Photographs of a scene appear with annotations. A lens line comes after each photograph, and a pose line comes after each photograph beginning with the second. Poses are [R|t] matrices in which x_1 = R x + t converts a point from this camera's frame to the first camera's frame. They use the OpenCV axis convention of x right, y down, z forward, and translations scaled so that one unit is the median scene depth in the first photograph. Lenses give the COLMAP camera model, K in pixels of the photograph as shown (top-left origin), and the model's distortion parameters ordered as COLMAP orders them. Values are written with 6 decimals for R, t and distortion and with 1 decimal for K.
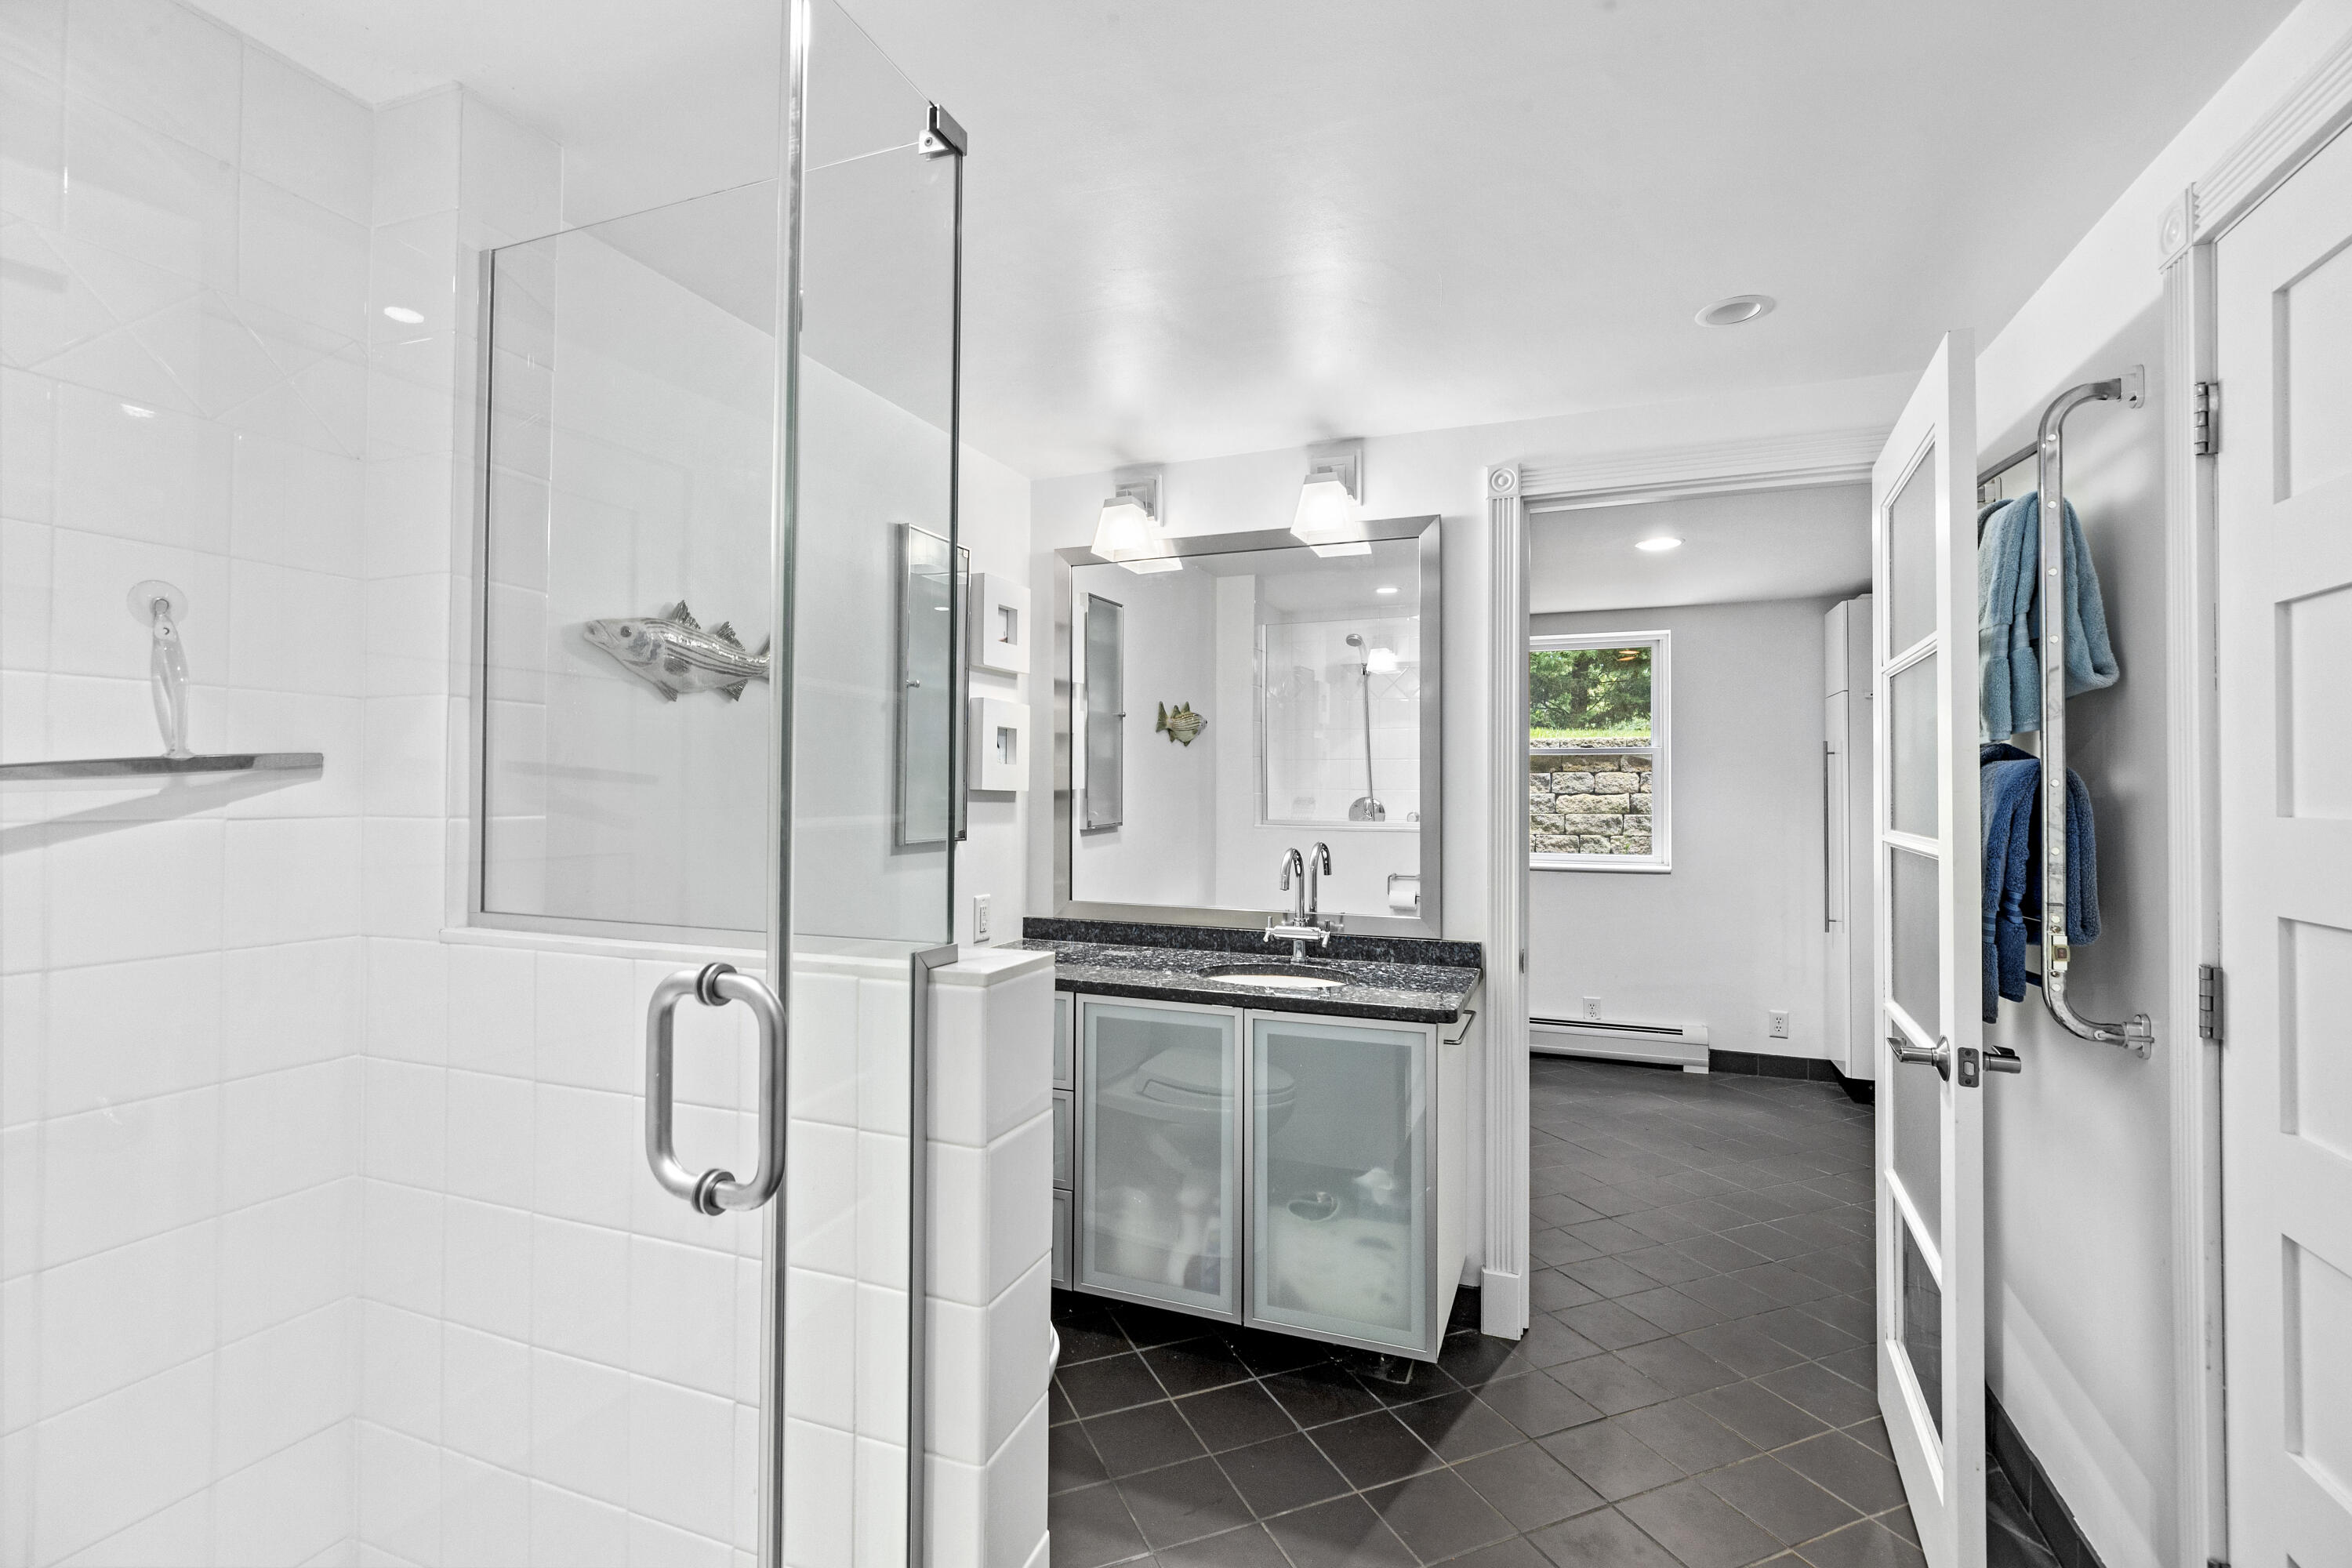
lens RADIAL K [[1045.5, 0, 1177.7], [0, 1045.5, 782.4], [0, 0, 1]] dist [-0.005113, -0.000273]
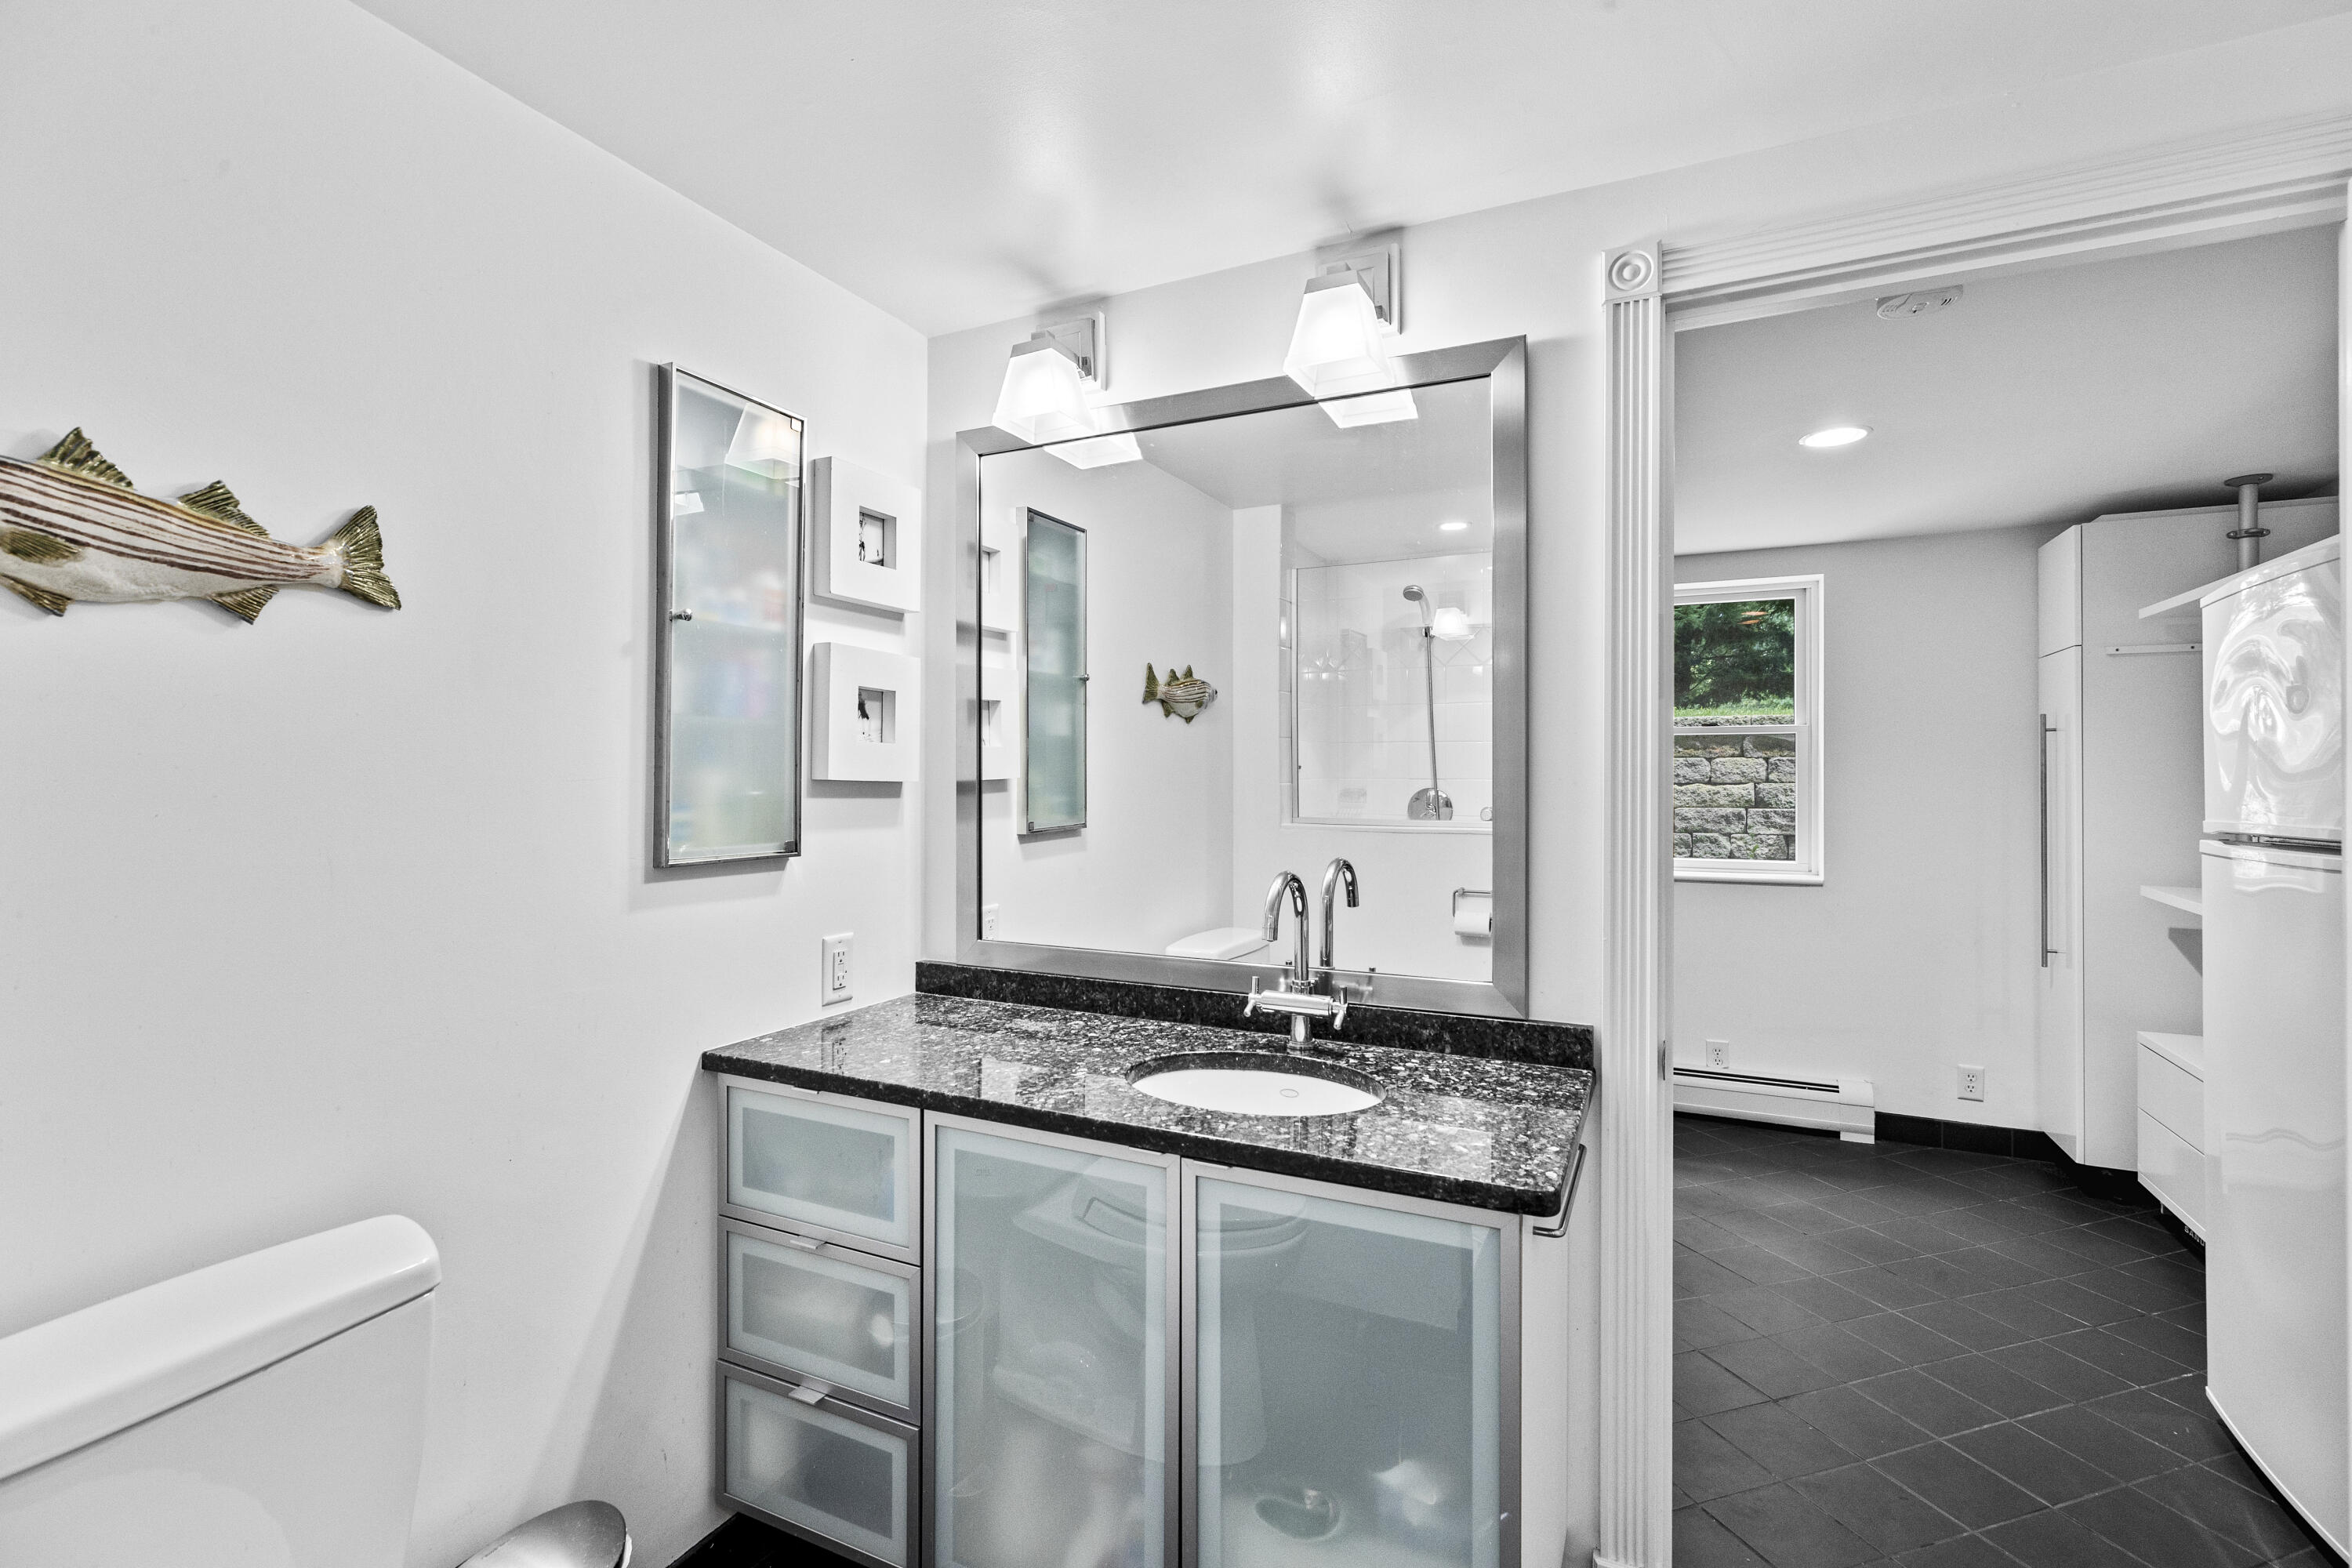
lens RADIAL K [[1045.5, 0, 1174.6], [0, 1045.5, 780.7], [0, 0, 1]] dist [-0.005113, -0.000273]
pose [[0.997304, -0.001142, -0.073374, 0.079618], [0.001787, 0.999960, 0.008730, 0.001899], [0.073361, -0.008838, 0.997266, 0.328236]]
